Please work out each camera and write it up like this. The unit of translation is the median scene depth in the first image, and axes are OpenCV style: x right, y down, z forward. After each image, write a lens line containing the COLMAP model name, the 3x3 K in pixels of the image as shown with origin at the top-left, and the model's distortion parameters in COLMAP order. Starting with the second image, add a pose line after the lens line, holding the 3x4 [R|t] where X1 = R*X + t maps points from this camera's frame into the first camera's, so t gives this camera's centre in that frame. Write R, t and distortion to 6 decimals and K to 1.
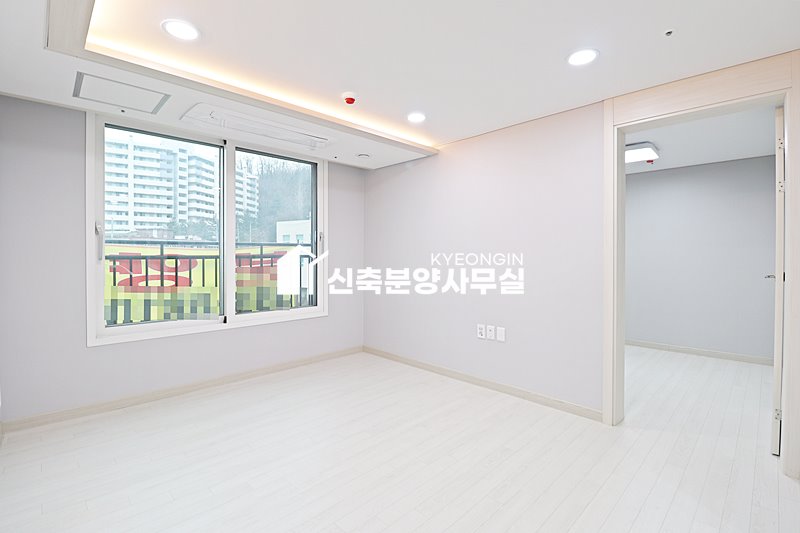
lens RADIAL K [[367.9, 0, 397.0], [0, 367.9, 258.5], [0, 0, 1]] dist [-0.000219, -0.012550]
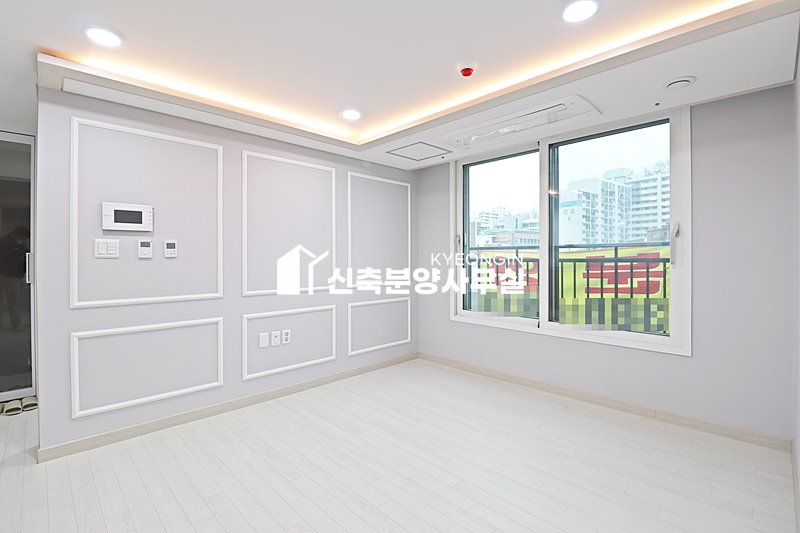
lens RADIAL K [[352.0, 0, 376.6], [0, 352.0, 255.6], [0, 0, 1]] dist [-0.030580, -0.010247]
pose [[-0.020450, -0.007564, -0.999762, 0.460154], [-0.014700, 0.999866, -0.007264, -0.002678], [0.999683, 0.014548, -0.020558, 0.566581]]
